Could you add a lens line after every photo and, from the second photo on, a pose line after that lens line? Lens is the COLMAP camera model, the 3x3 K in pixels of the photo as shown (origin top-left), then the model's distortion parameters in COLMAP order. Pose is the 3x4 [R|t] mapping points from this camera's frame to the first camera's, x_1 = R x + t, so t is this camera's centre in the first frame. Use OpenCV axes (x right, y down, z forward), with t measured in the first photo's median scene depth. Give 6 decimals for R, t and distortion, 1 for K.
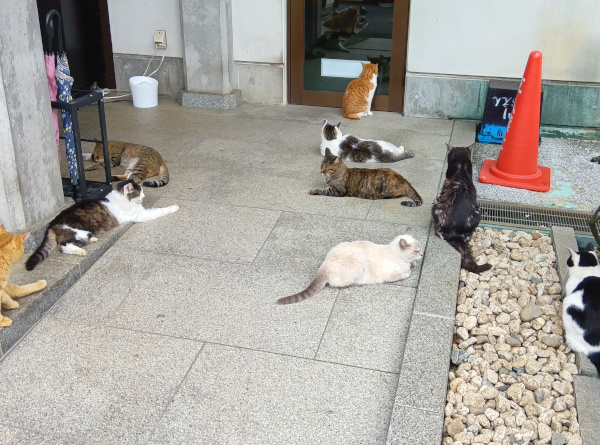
lens RADIAL K [[633.0, 0, 301.9], [0, 633.0, 222.3], [0, 0, 1]] dist [0.018497, 0.000000]
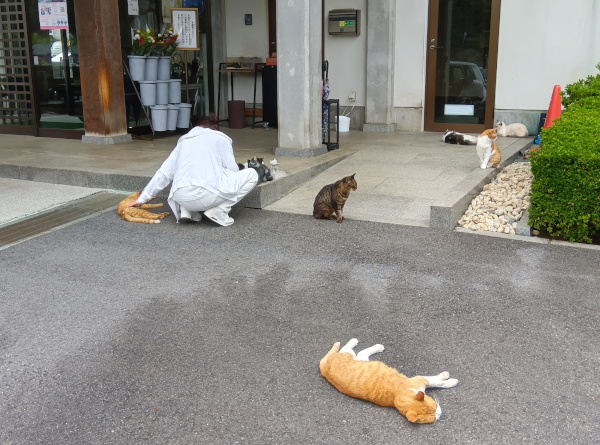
lens RADIAL K [[633.0, 0, 298.2], [0, 633.0, 223.3], [0, 0, 1]] dist [0.018497, 0.000000]
pose [[0.977110, 0.027604, -0.210936, 0.022852], [-0.068402, 0.979659, -0.188652, 0.675304], [0.201438, 0.198762, 0.959123, -1.110881]]
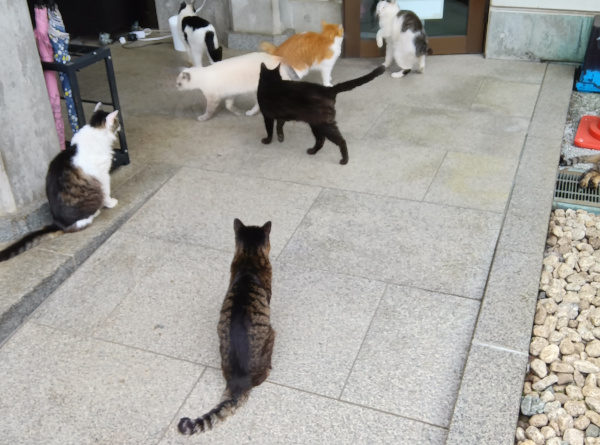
lens RADIAL K [[633.0, 0, 287.9], [0, 633.0, 183.9], [0, 0, 1]] dist [0.018497, 0.000000]
pose [[0.988158, 0.032231, -0.150018, 0.057131], [-0.022337, 0.997491, 0.067176, -0.089222], [0.151807, -0.063030, 0.986398, 0.192872]]
